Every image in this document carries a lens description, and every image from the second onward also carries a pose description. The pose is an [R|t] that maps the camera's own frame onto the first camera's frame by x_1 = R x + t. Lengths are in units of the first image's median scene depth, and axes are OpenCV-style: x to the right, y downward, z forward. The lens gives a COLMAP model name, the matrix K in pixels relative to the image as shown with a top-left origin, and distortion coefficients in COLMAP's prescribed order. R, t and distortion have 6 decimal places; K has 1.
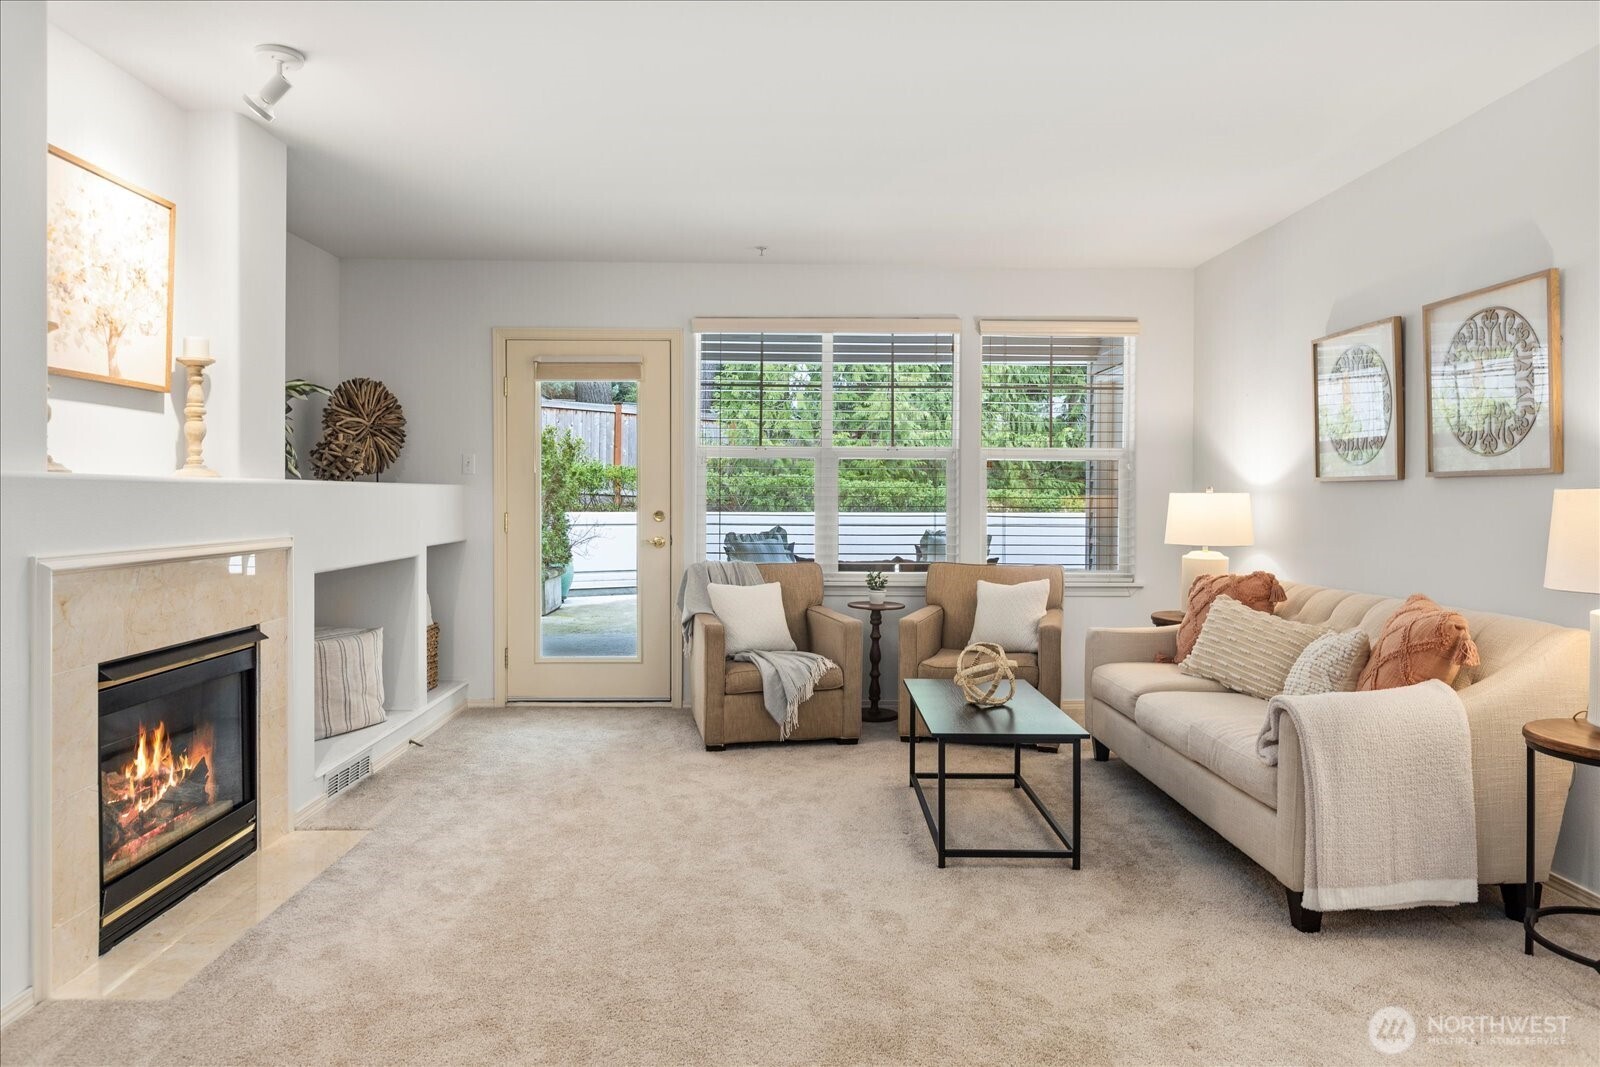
lens RADIAL K [[1070.9, 0, 807.1], [0, 1070.9, 505.6], [0, 0, 1]] dist [-0.003555, -0.003994]
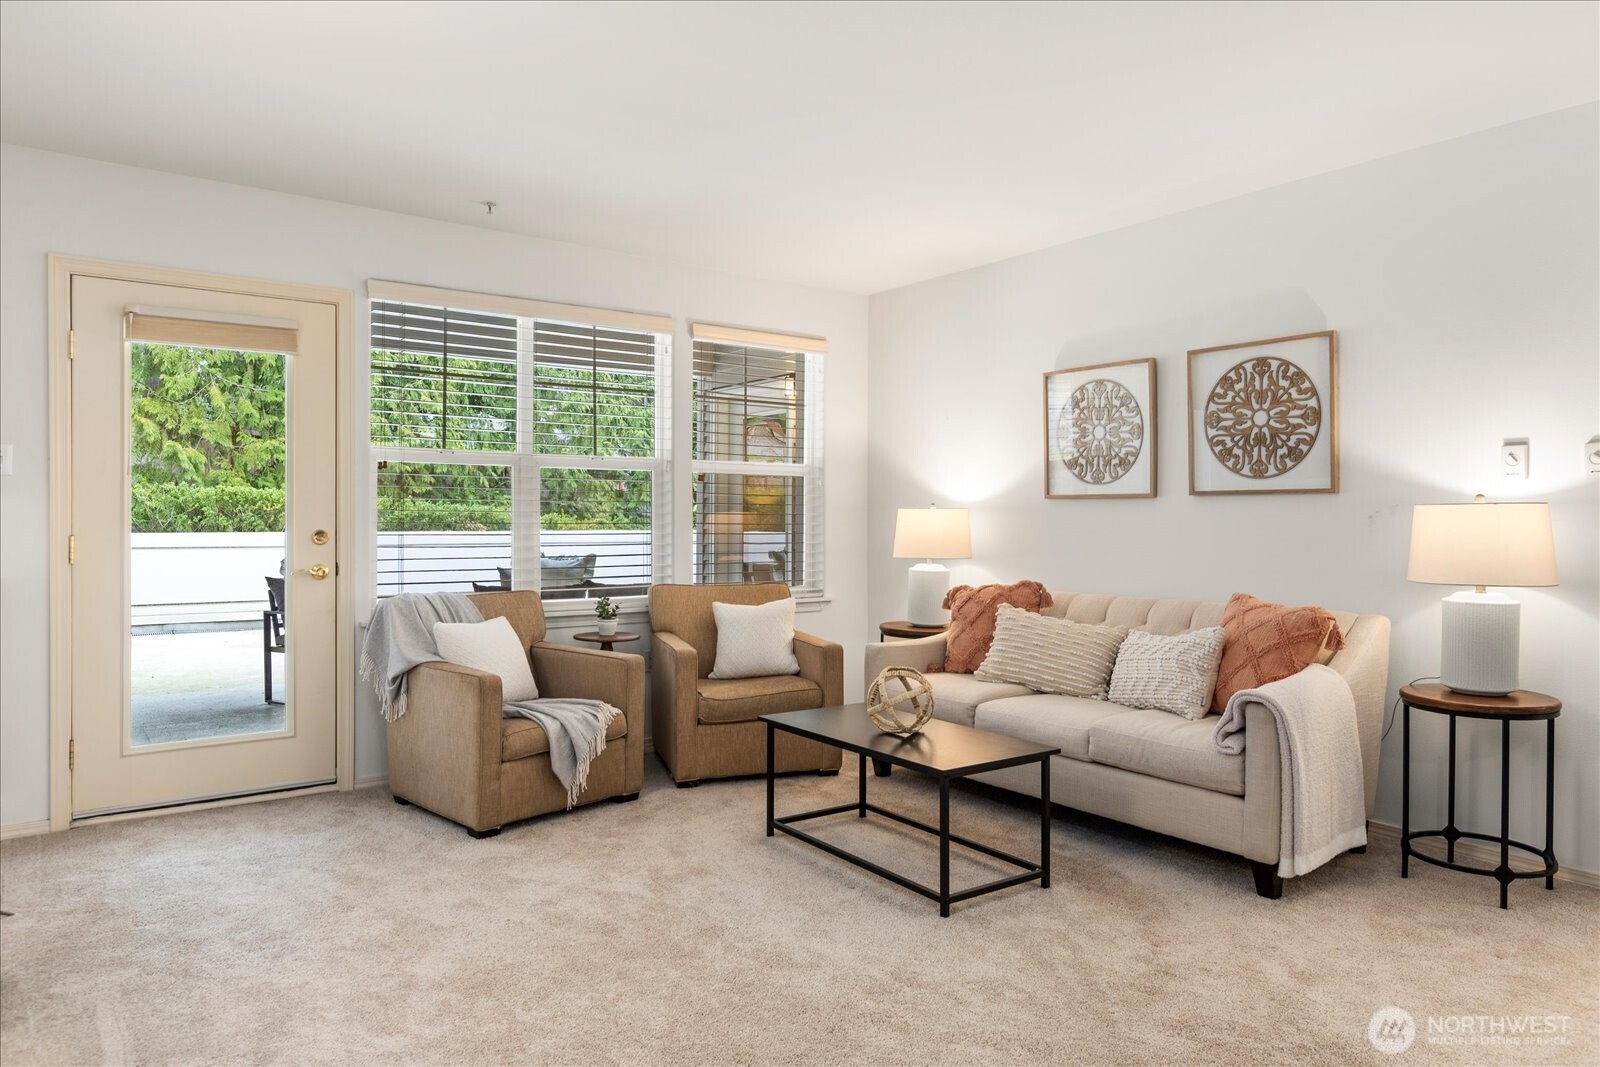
lens RADIAL K [[1050.8, 0, 801.4], [0, 1050.8, 510.0], [0, 0, 1]] dist [-0.003497, -0.003239]
pose [[0.805152, 0.003516, 0.593057, -0.395710], [0.004655, 0.999914, -0.012248, 0.001859], [-0.593050, 0.012622, 0.805067, 0.273168]]
